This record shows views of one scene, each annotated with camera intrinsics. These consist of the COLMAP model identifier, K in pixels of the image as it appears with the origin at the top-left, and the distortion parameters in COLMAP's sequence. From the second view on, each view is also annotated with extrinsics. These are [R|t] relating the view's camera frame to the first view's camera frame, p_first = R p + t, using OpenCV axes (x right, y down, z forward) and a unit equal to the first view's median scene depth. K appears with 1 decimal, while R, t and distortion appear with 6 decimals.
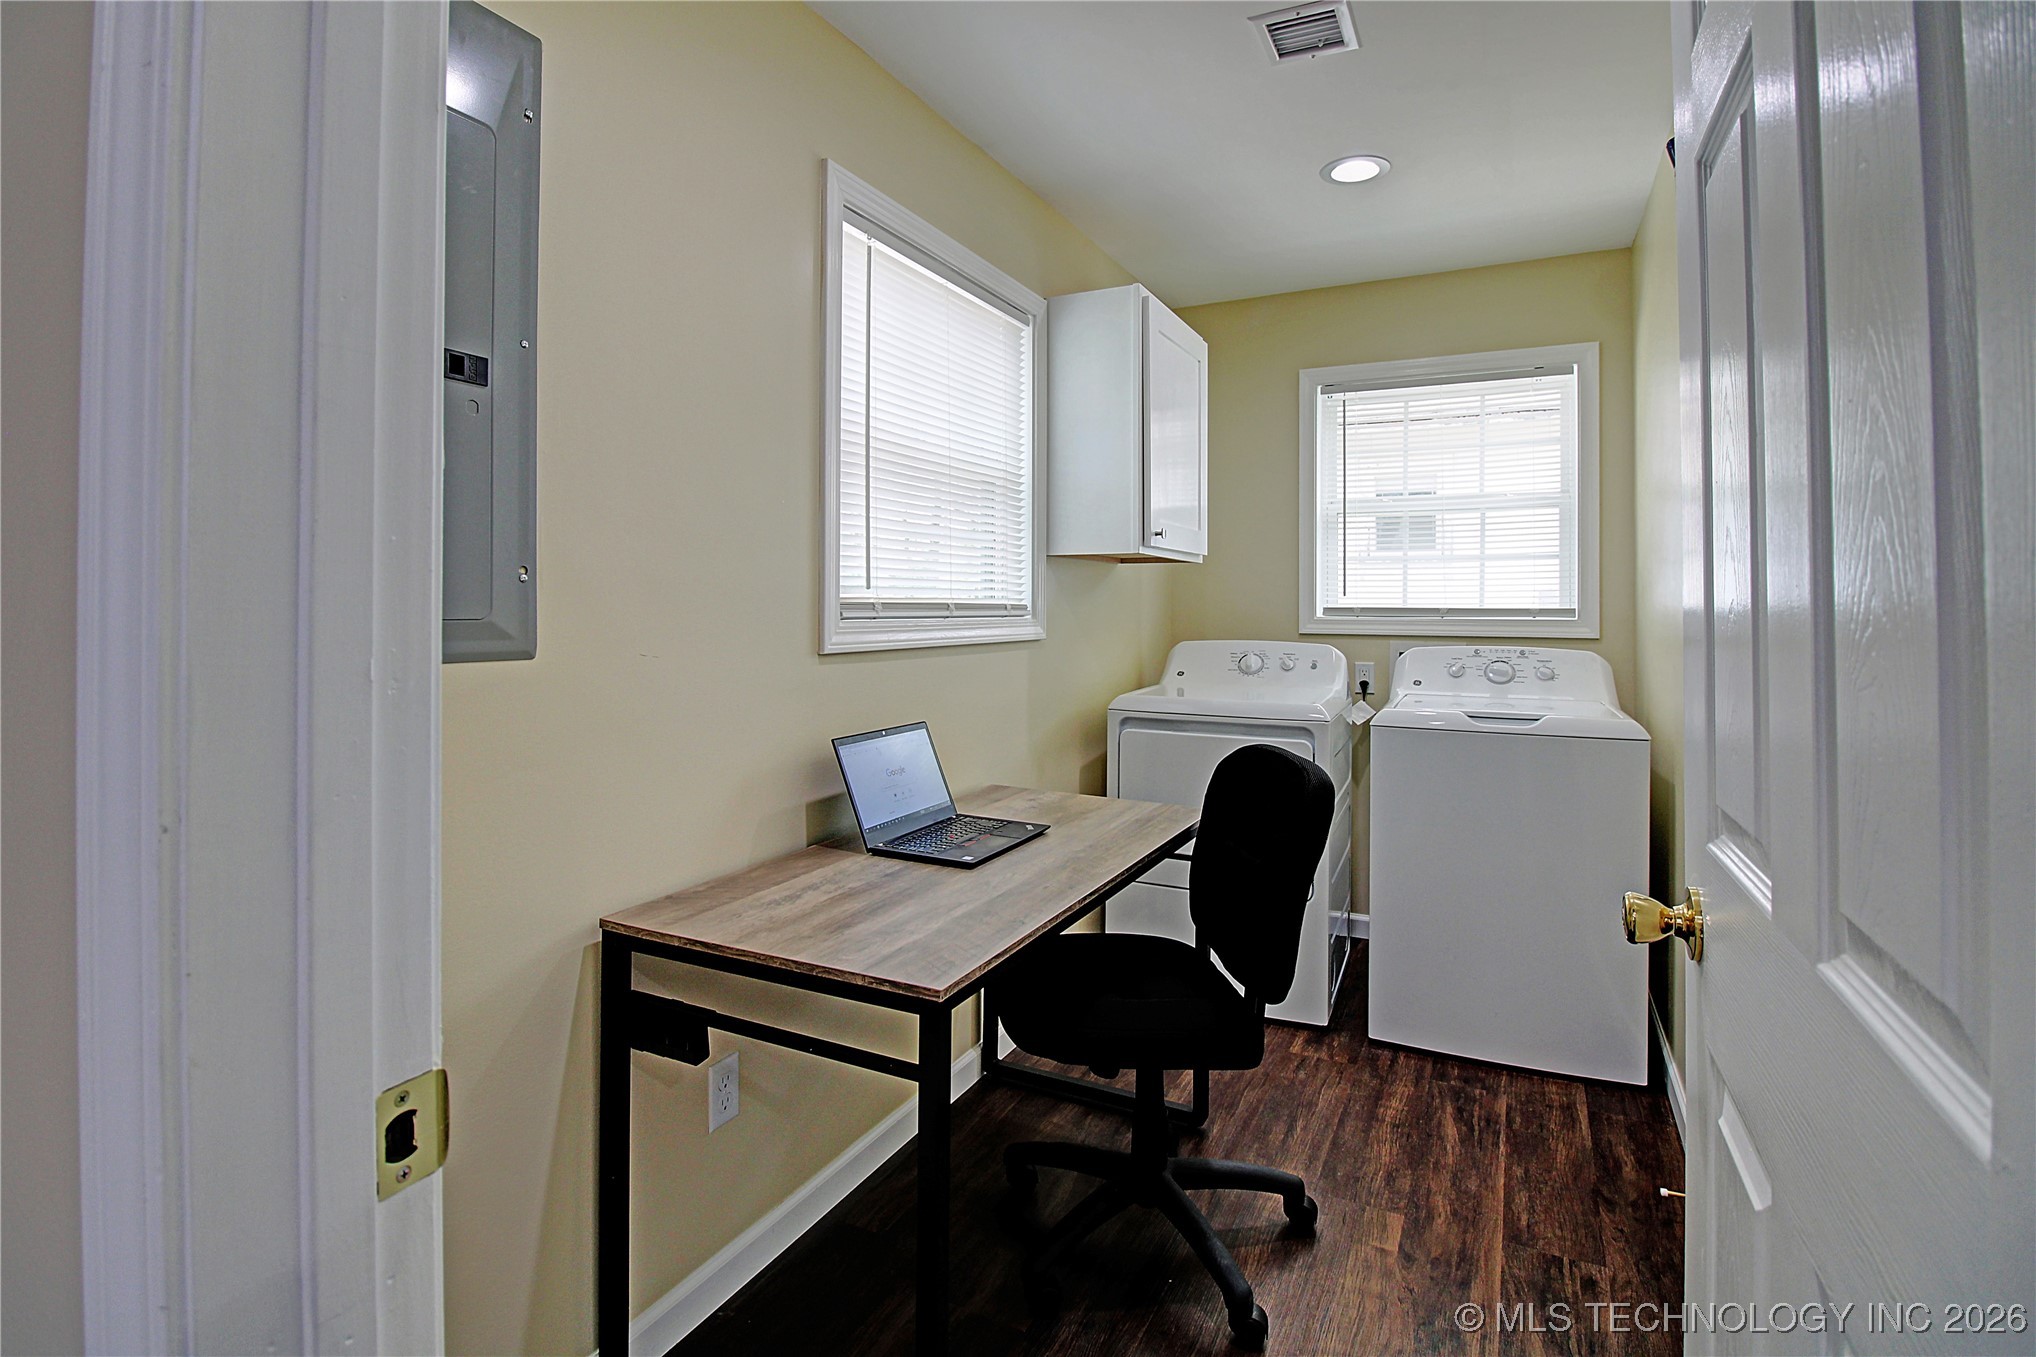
lens RADIAL K [[969.4, 0, 1056.4], [0, 969.4, 600.5], [0, 0, 1]] dist [-0.003742, -0.001598]
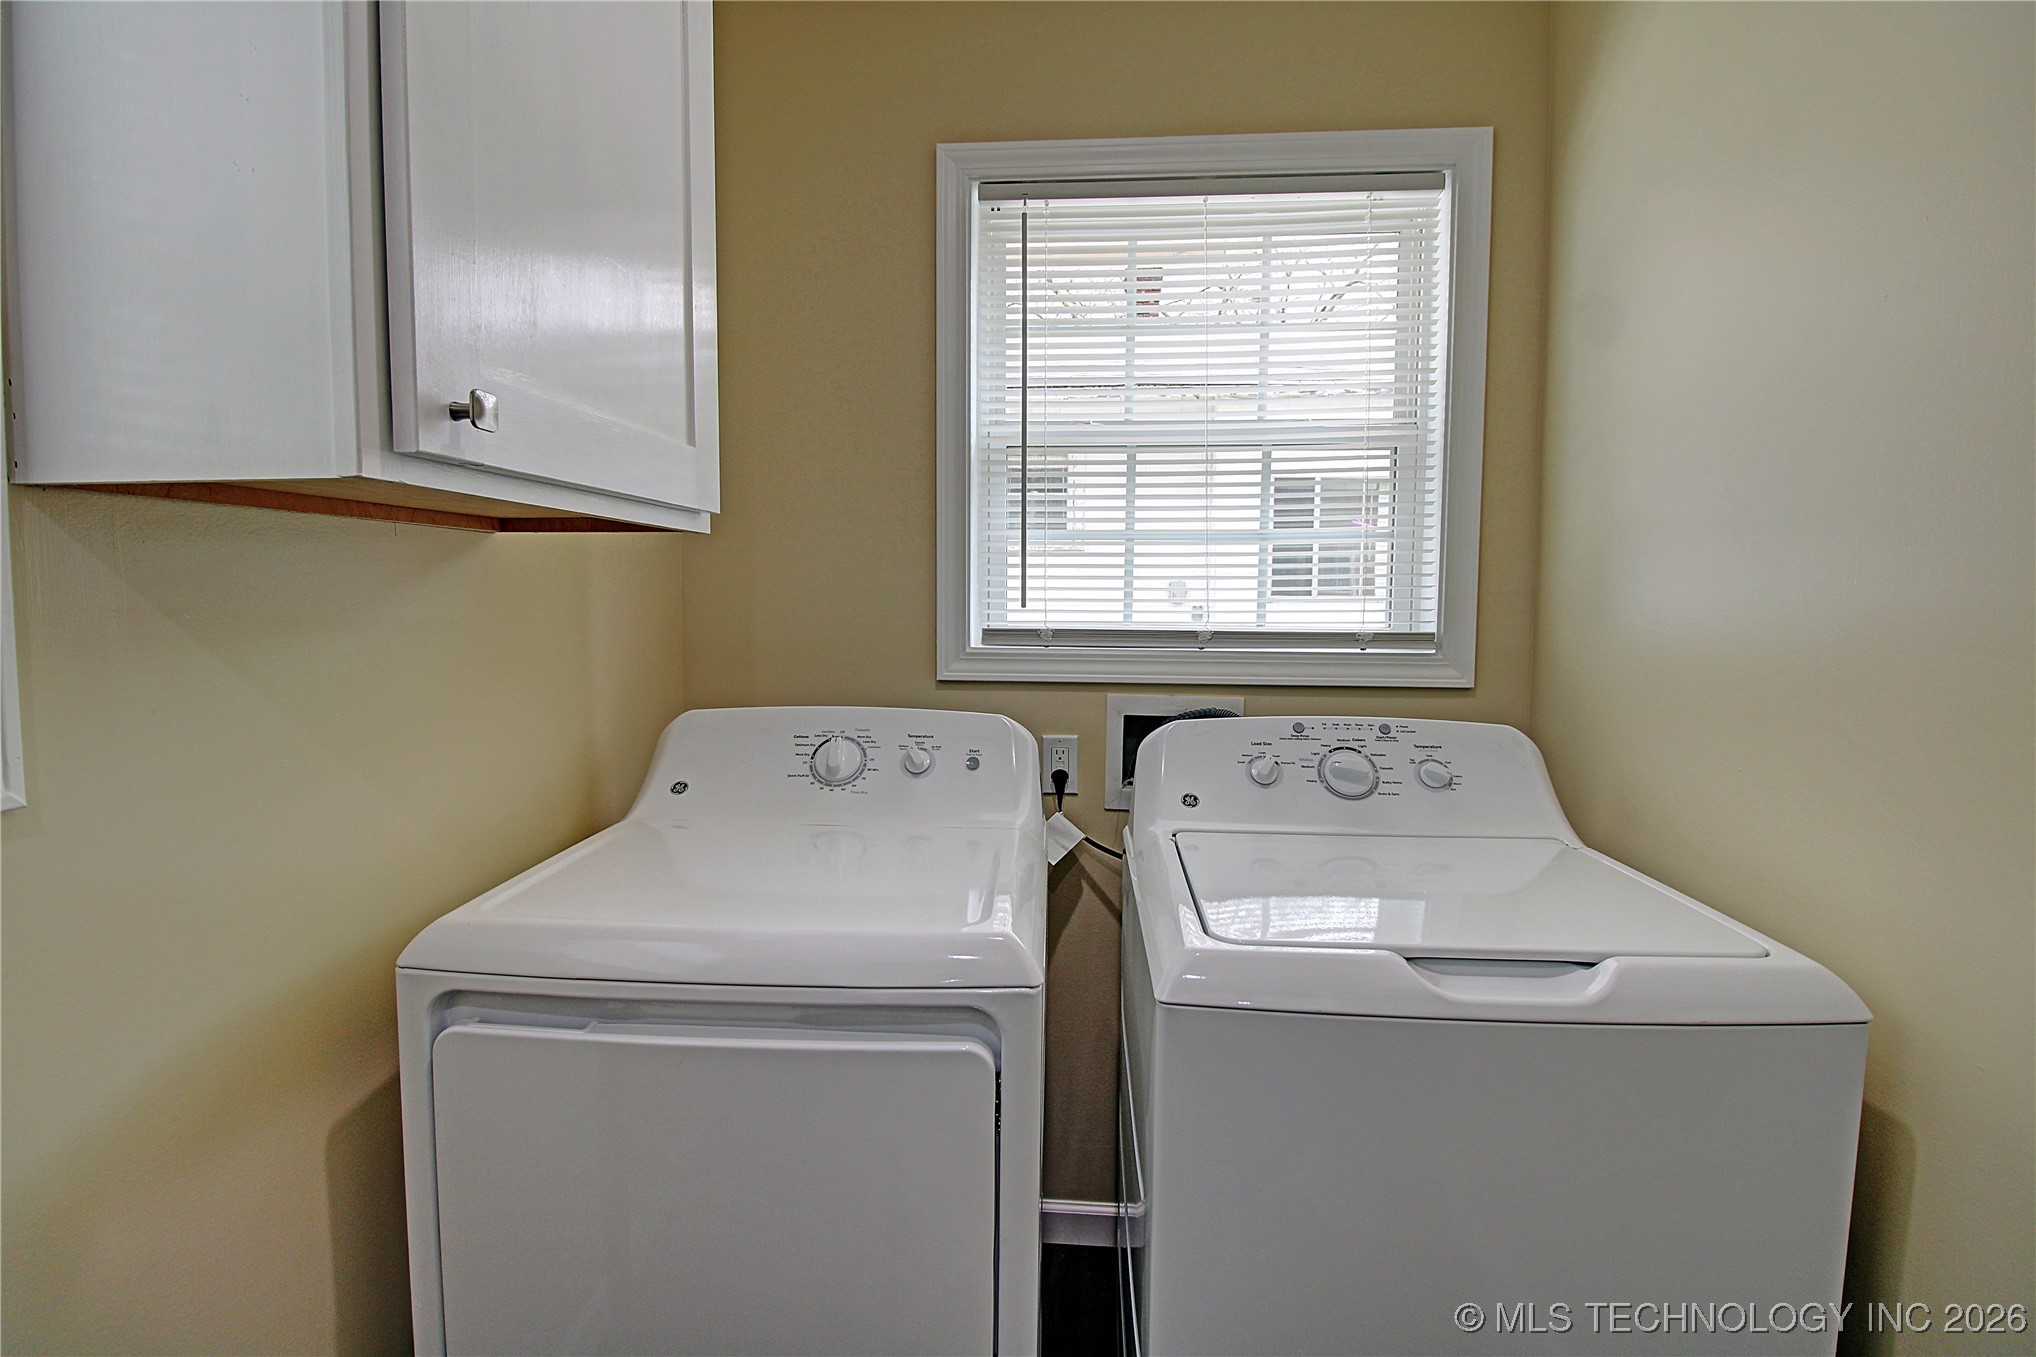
lens RADIAL K [[941.8, 0, 1020.5], [0, 941.8, 656.6], [0, 0, 1]] dist [0.001632, -0.014562]
pose [[0.937606, -0.022319, 0.346983, 0.179378], [-0.003556, 0.997270, 0.073756, -0.022400], [-0.347682, -0.070388, 0.934967, 0.781618]]
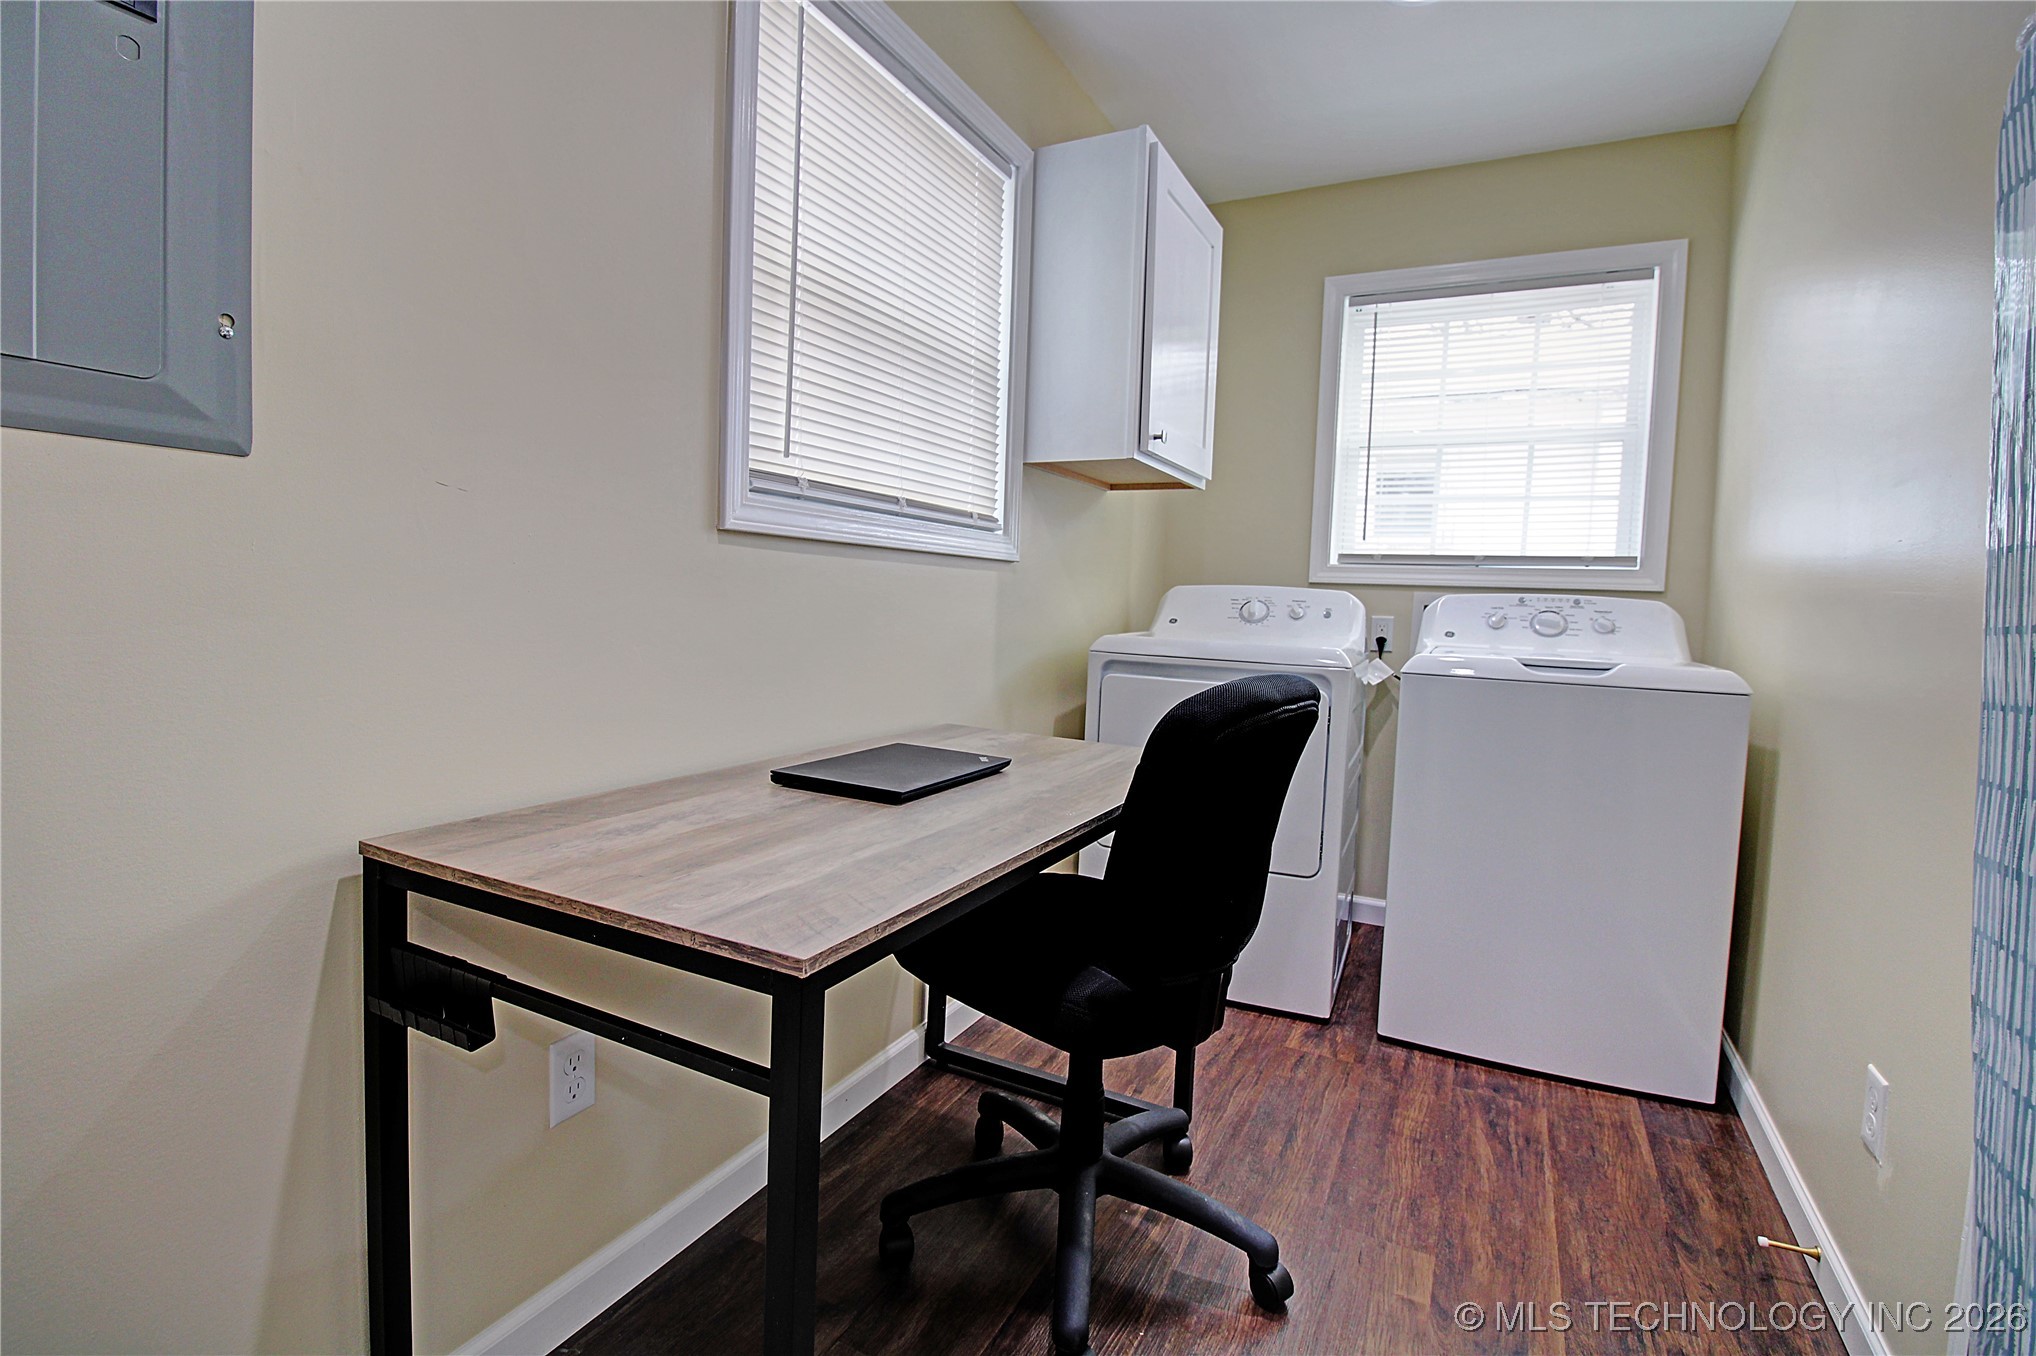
lens RADIAL K [[941.8, 0, 1020.5], [0, 941.8, 656.1], [0, 0, 1]] dist [0.001632, -0.014562]
pose [[0.999188, 0.033284, -0.022717, 0.013683], [-0.031706, 0.997274, 0.066627, 0.077891], [0.024873, -0.065852, 0.997519, 0.197262]]
